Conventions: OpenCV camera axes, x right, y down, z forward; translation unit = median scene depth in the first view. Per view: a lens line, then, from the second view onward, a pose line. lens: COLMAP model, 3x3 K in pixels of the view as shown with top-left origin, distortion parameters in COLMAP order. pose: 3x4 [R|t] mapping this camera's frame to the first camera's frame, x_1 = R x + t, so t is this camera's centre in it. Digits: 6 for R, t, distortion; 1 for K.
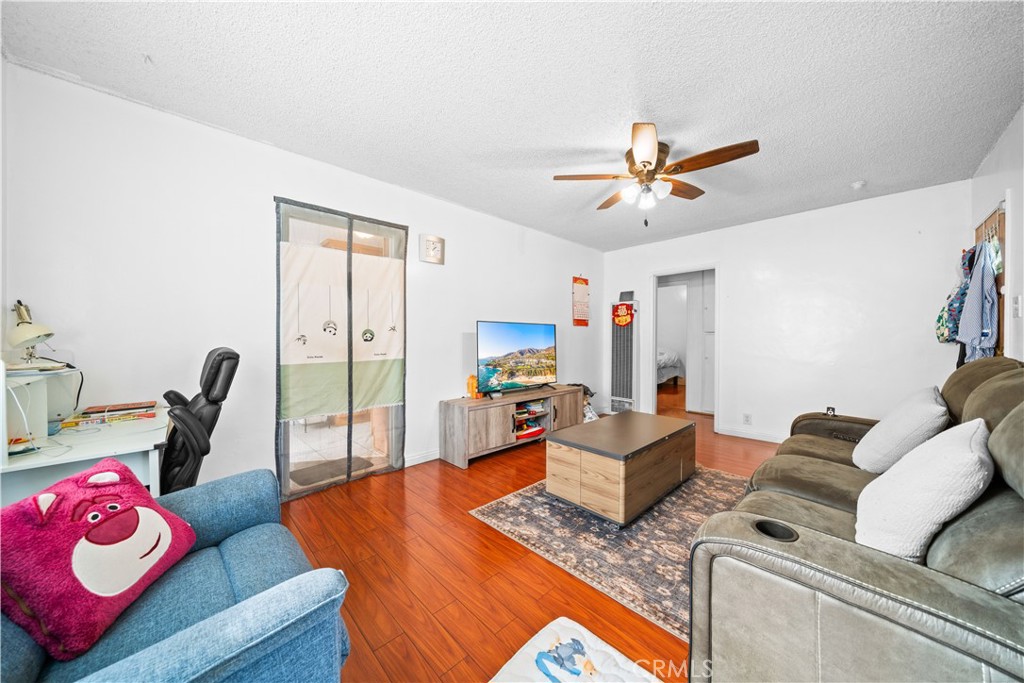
lens RADIAL K [[351.4, 0, 510.5], [0, 351.4, 342.3], [0, 0, 1]] dist [-0.007074, 0.000129]
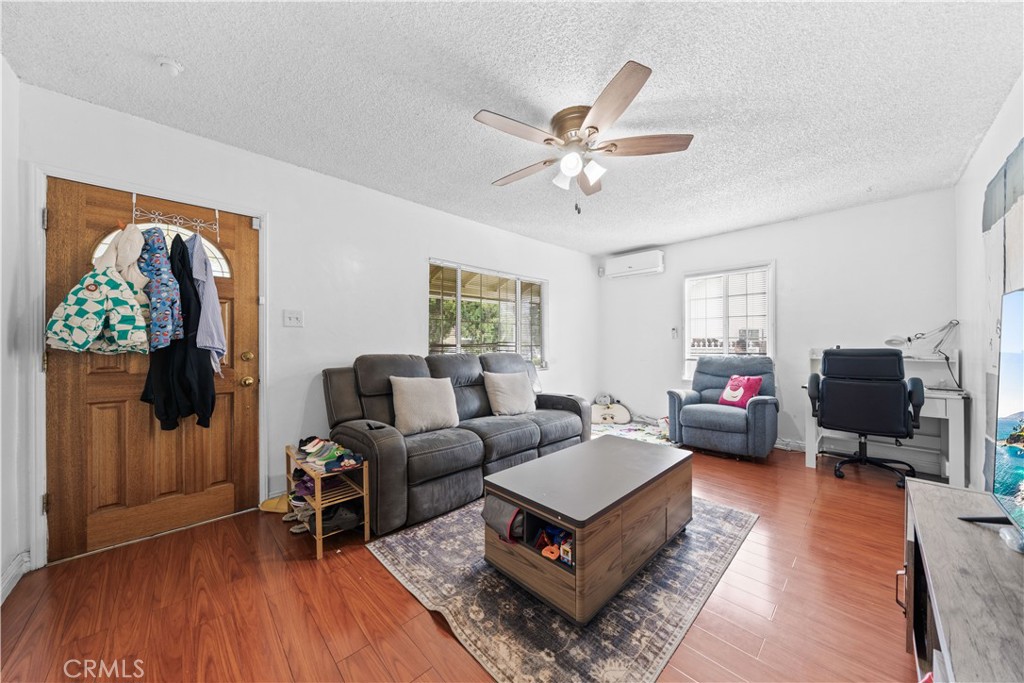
lens RADIAL K [[351.4, 0, 511.1], [0, 351.4, 342.4], [0, 0, 1]] dist [-0.007074, 0.000129]
pose [[-0.999793, -0.007484, 0.018919, 0.443412], [-0.007039, 0.999699, 0.023497, -0.018485], [-0.019089, 0.023359, -0.999545, 1.495332]]
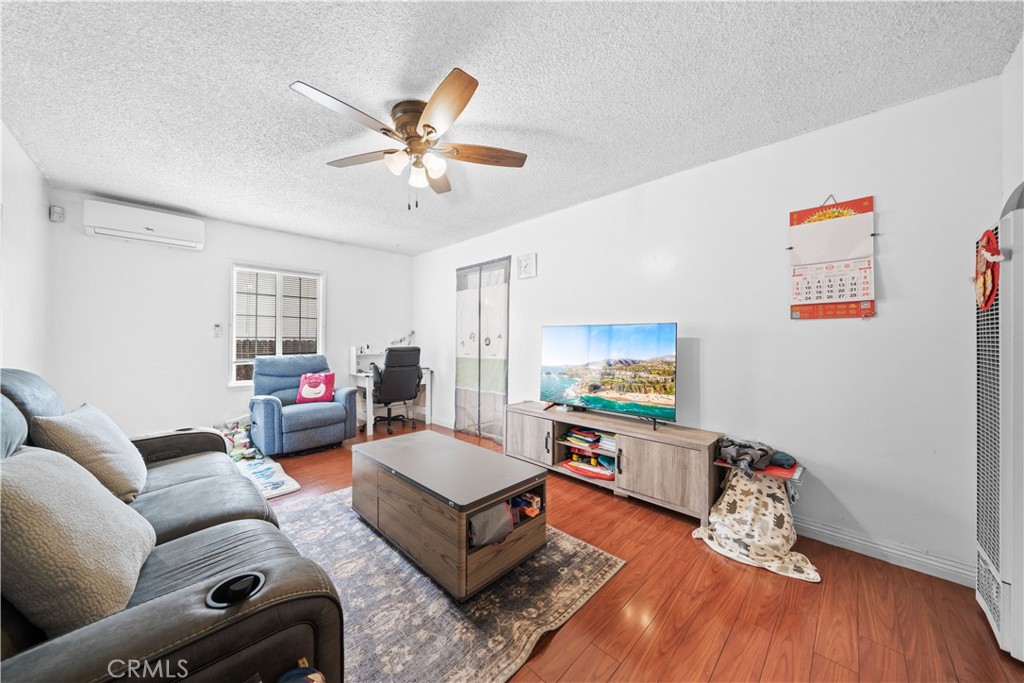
lens RADIAL K [[351.4, 0, 508.6], [0, 351.4, 339.2], [0, 0, 1]] dist [-0.007074, 0.000129]
pose [[0.019786, -0.016240, -0.999672, 0.981273], [-0.027424, 0.999483, -0.016780, -0.005950], [0.999428, 0.027747, 0.019331, 0.981399]]
